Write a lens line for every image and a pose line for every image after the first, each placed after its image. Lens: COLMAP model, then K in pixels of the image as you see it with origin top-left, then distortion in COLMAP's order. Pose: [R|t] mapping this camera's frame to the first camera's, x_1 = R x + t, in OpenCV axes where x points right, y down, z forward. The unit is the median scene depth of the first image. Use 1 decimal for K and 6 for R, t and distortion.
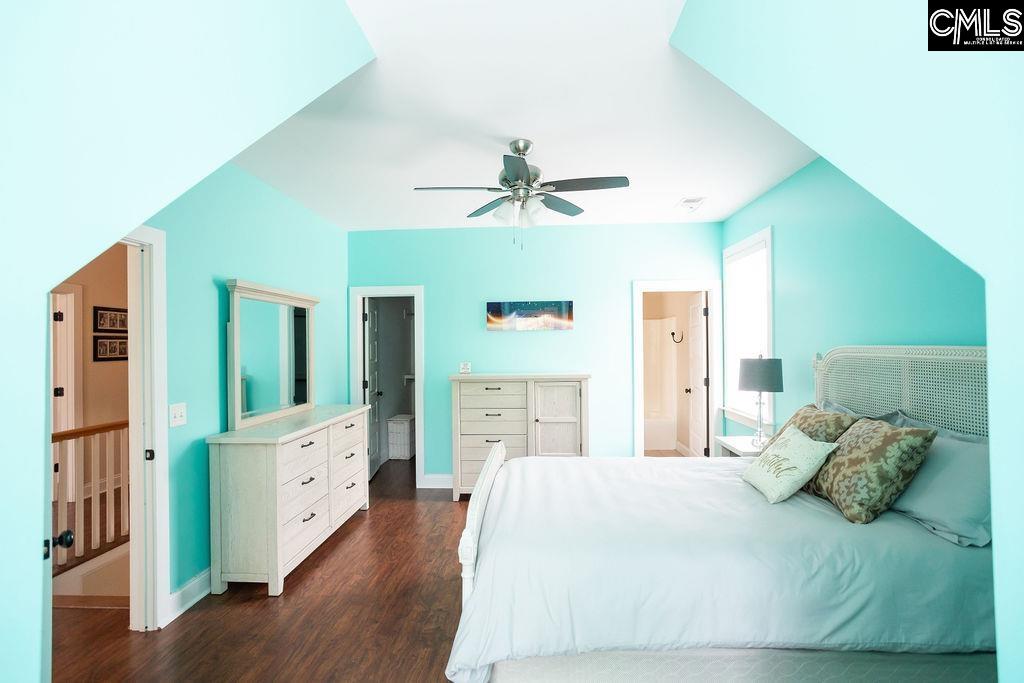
lens RADIAL K [[509.3, 0, 498.1], [0, 509.3, 335.3], [0, 0, 1]] dist [-0.001775, -0.000111]
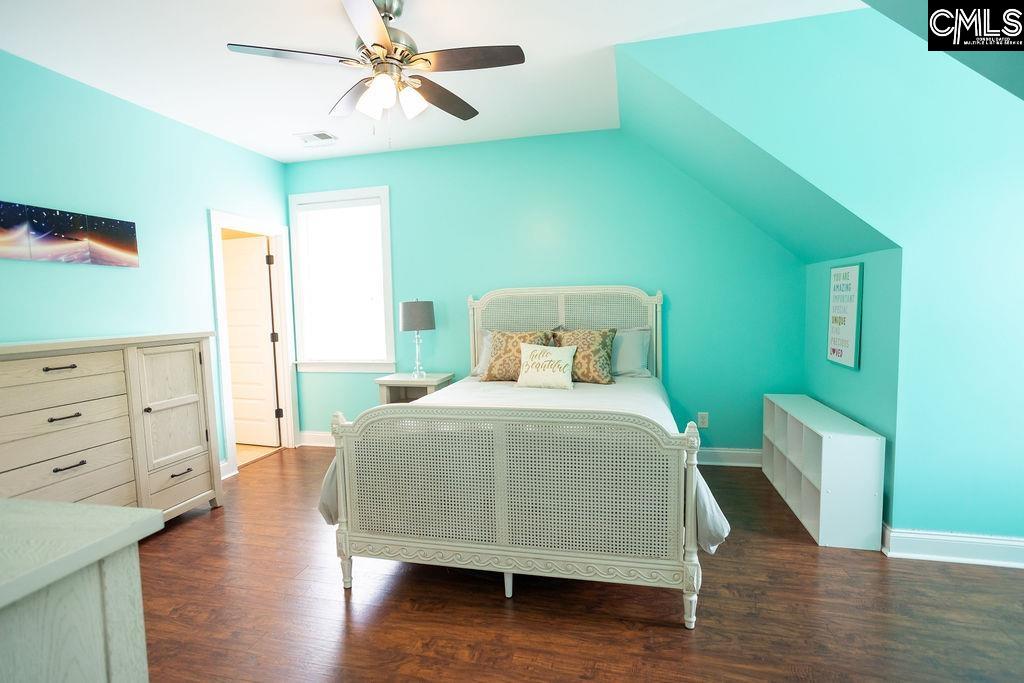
lens RADIAL K [[509.3, 0, 498.1], [0, 509.3, 335.3], [0, 0, 1]] dist [-0.001775, -0.000111]
pose [[0.160539, -0.048320, 0.985846, -0.451987], [0.009207, 0.998831, 0.047457, 0.052048], [-0.986987, 0.001458, 0.160796, 0.482755]]
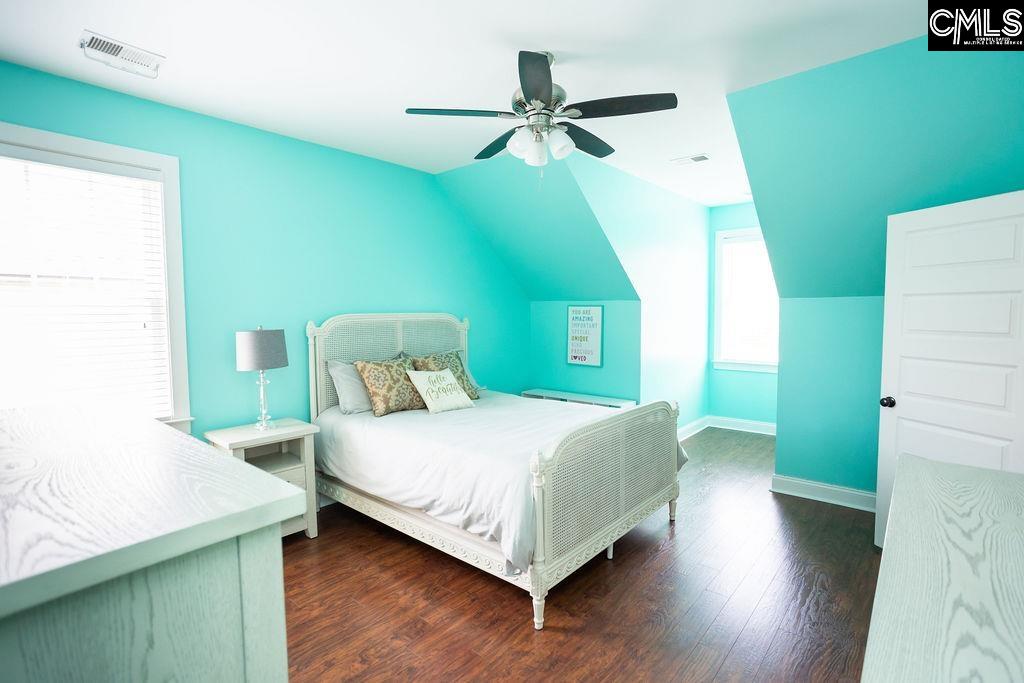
lens RADIAL K [[493.8, 0, 486.3], [0, 493.8, 345.5], [0, 0, 1]] dist [-0.001264, -0.000082]
pose [[-0.790868, -0.018896, 0.611695, -0.227362], [0.016378, 0.998512, 0.052021, 0.025658], [-0.611768, 0.051160, -0.789381, 1.092218]]
